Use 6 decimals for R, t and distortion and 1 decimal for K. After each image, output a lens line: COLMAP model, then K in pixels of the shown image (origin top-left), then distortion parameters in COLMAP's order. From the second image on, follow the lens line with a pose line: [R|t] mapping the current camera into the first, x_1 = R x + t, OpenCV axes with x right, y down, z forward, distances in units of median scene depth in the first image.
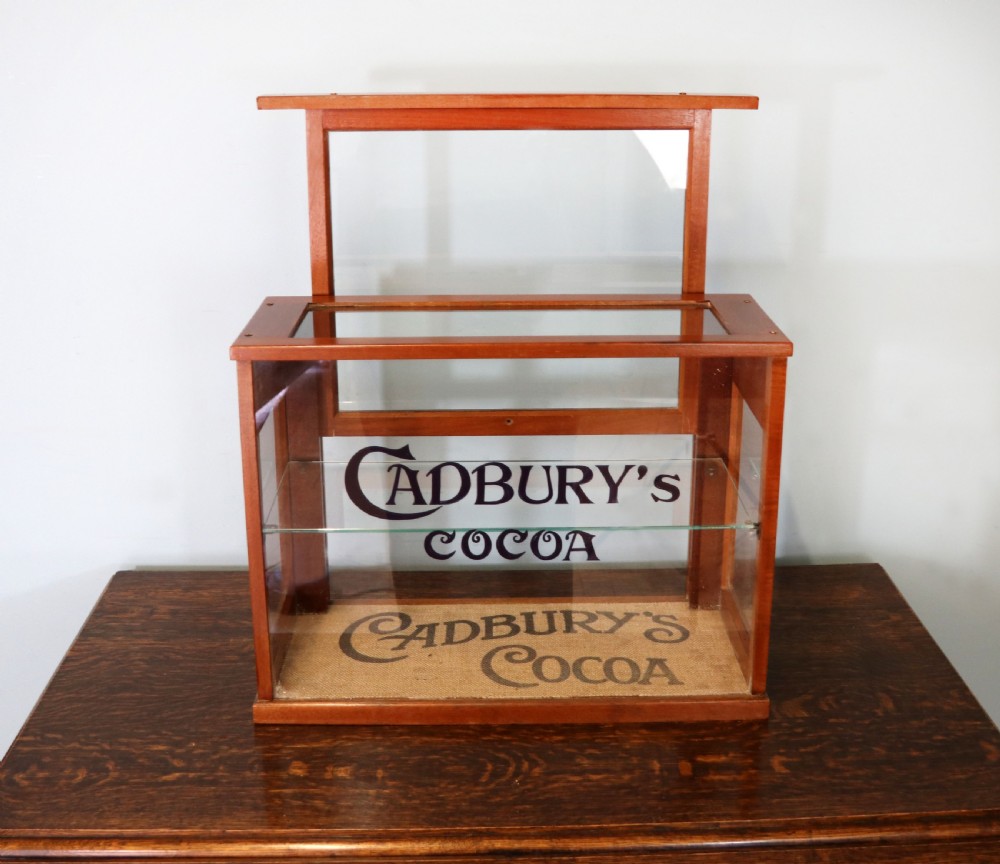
lens RADIAL K [[1267.0, 0, 521.3], [0, 1267.0, 380.7], [0, 0, 1]] dist [-0.138626, 0.000000]
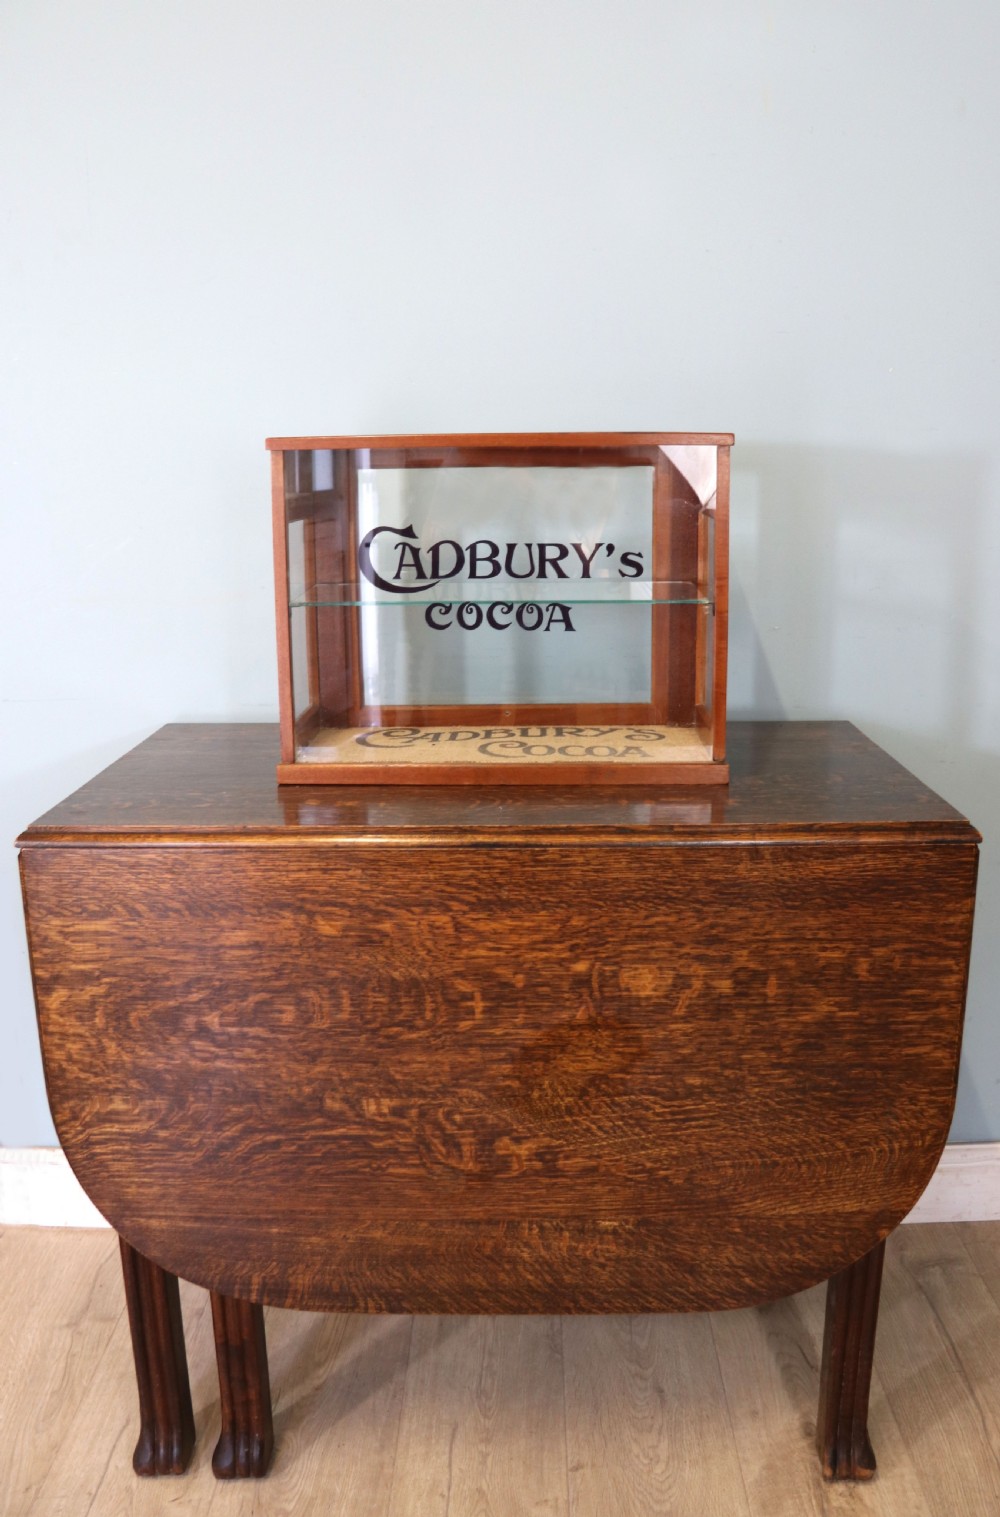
lens RADIAL K [[1290.7, 0, 533.4], [0, 1290.7, 765.9], [0, 0, 1]] dist [-0.187080, -0.004409]
pose [[0.999201, 0.000949, -0.039952, 0.067555], [-0.003163, 0.998460, -0.055381, 0.317769], [0.039838, 0.055463, 0.997666, -0.169011]]
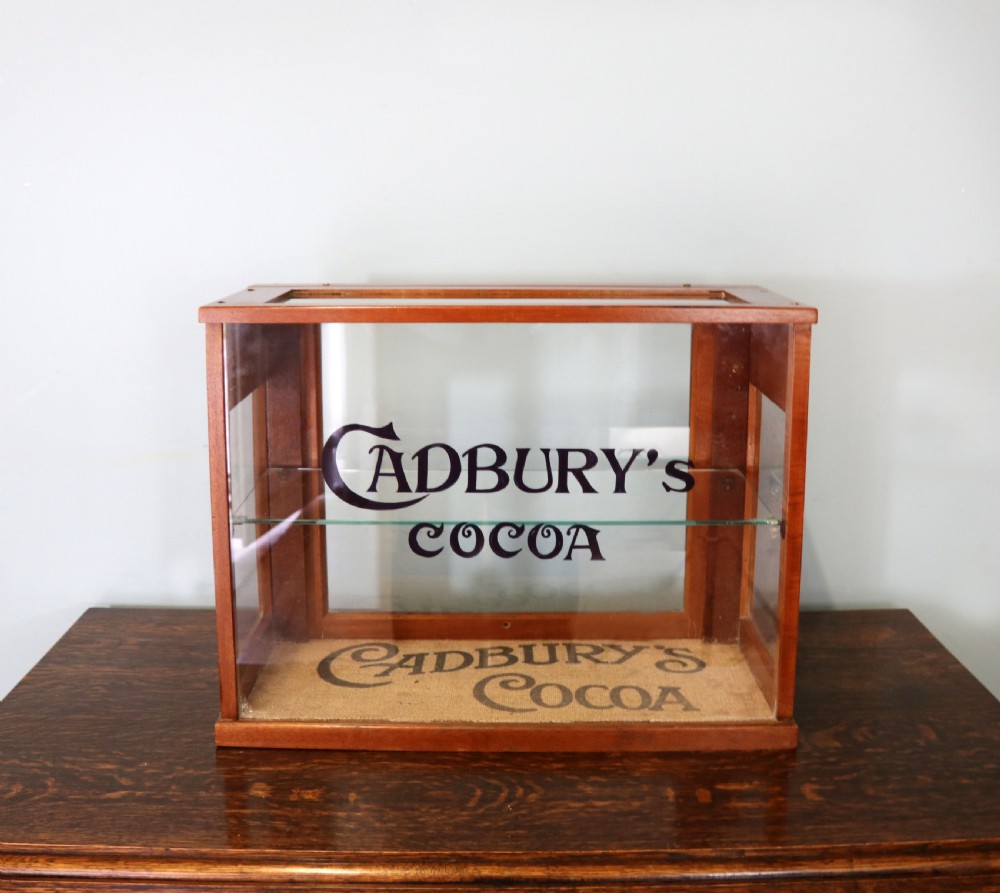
lens RADIAL K [[1207.0, 0, 509.4], [0, 1207.0, 404.3], [0, 0, 1]] dist [-0.148714, 0.000000]
pose [[0.999744, 0.005043, -0.022051, 0.012084], [-0.007587, 0.993122, -0.116836, 0.127293], [0.021310, 0.116973, 0.992906, 0.136010]]
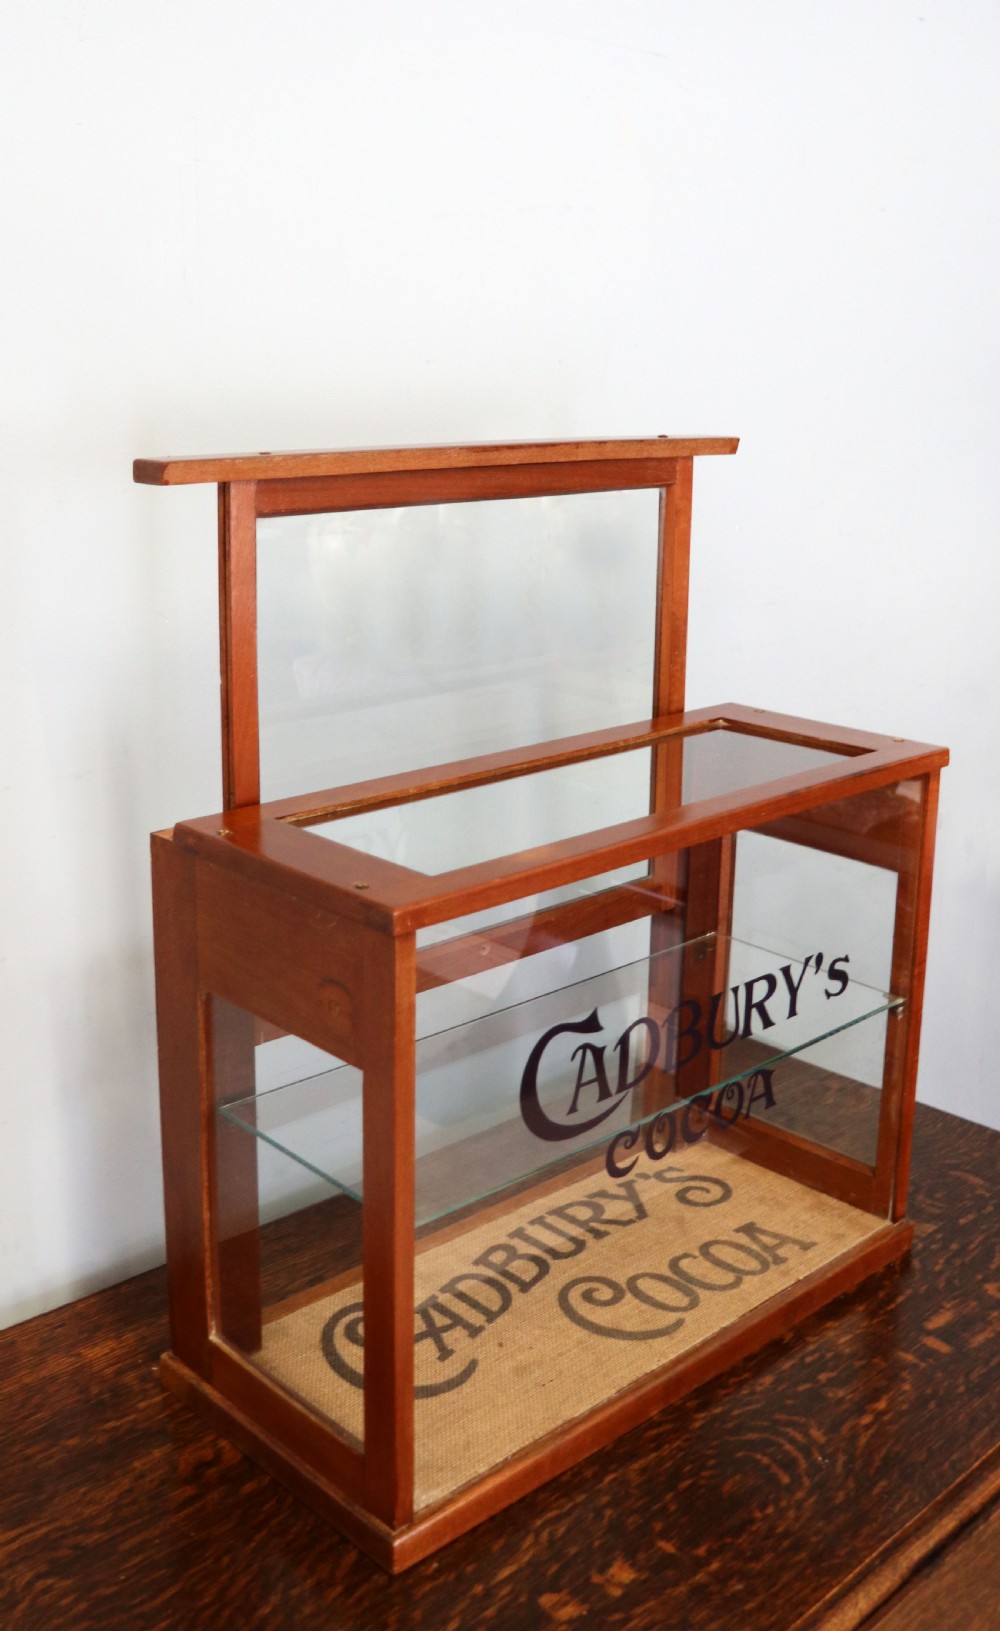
lens RADIAL K [[1613.2, 0, 451.8], [0, 1613.2, 728.4], [0, 0, 1]] dist [-0.088419, 0.000000]
pose [[0.760212, -0.143149, 0.633708, -0.572801], [0.185586, 0.982628, -0.000666, -0.088265], [-0.622604, 0.118114, 0.773572, 0.391824]]
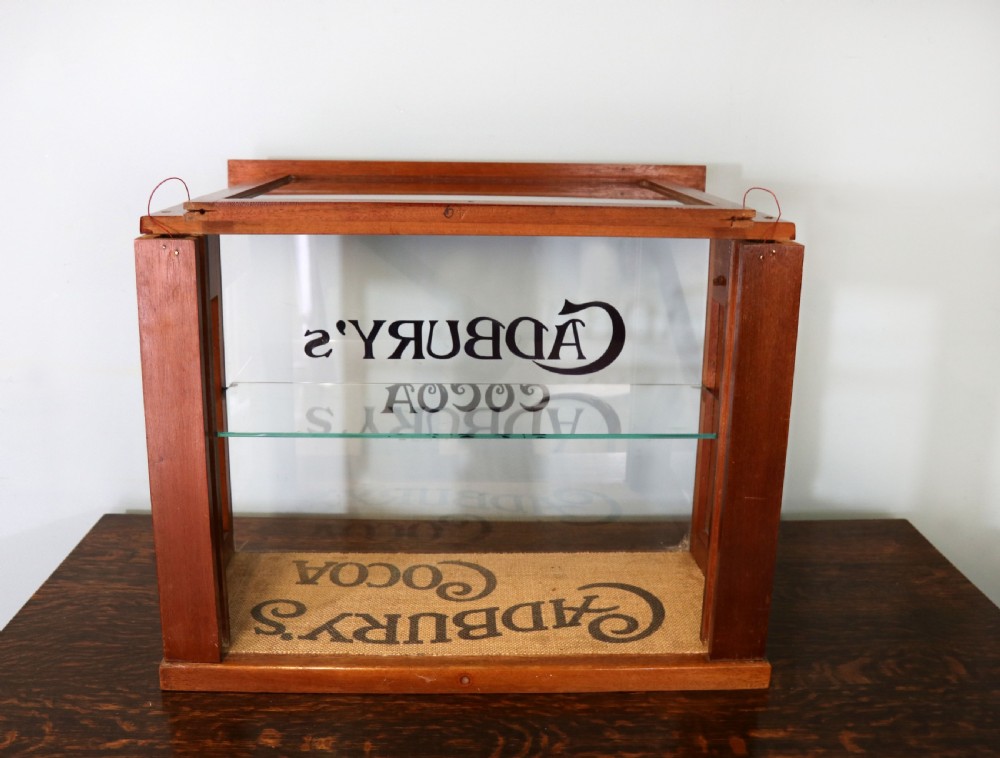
lens RADIAL K [[1005.8, 0, 473.2], [0, 1005.8, 378.6], [0, 0, 1]] dist [-0.118596, 0.000000]
pose [[-0.999891, -0.014178, 0.004011, -0.015973], [-0.009903, 0.848203, 0.529578, -0.309185], [-0.010911, 0.529481, -0.848252, 1.613526]]
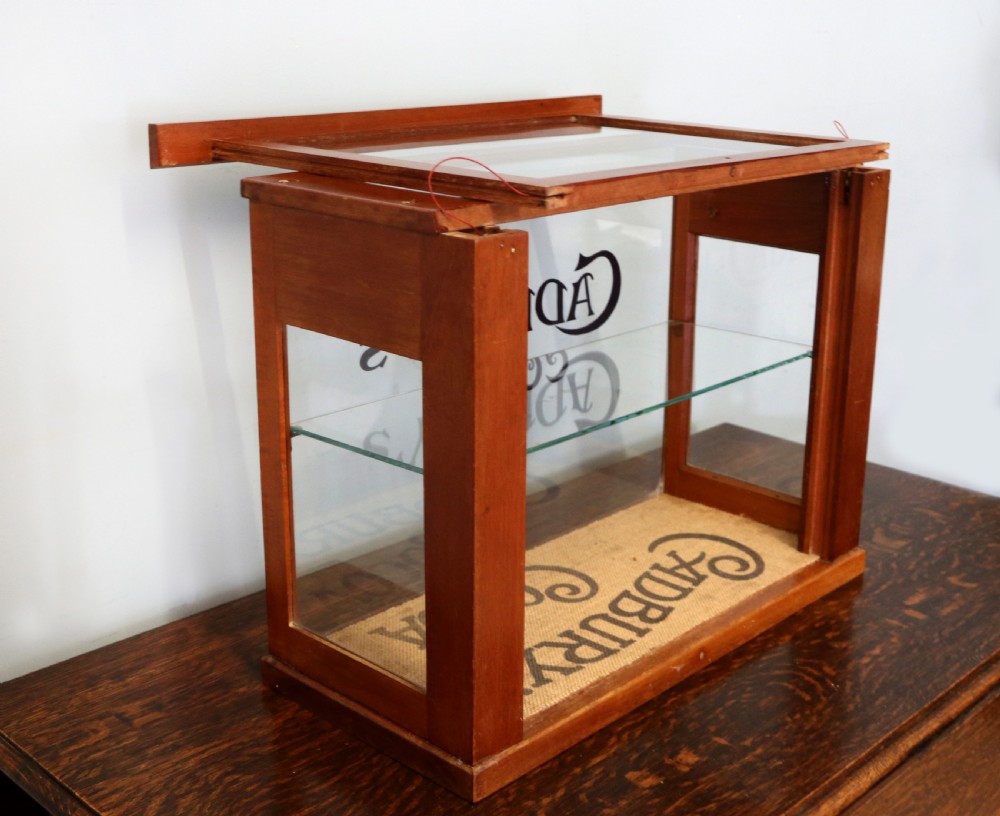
lens RADIAL K [[1349.5, 0, 552.4], [0, 1349.5, 406.2], [0, 0, 1]] dist [-0.055837, 0.000000]
pose [[-0.690789, 0.203988, -0.693685, 0.612331], [-0.224800, 0.851244, 0.474182, -0.308579], [0.687223, 0.483500, -0.542174, 1.482086]]
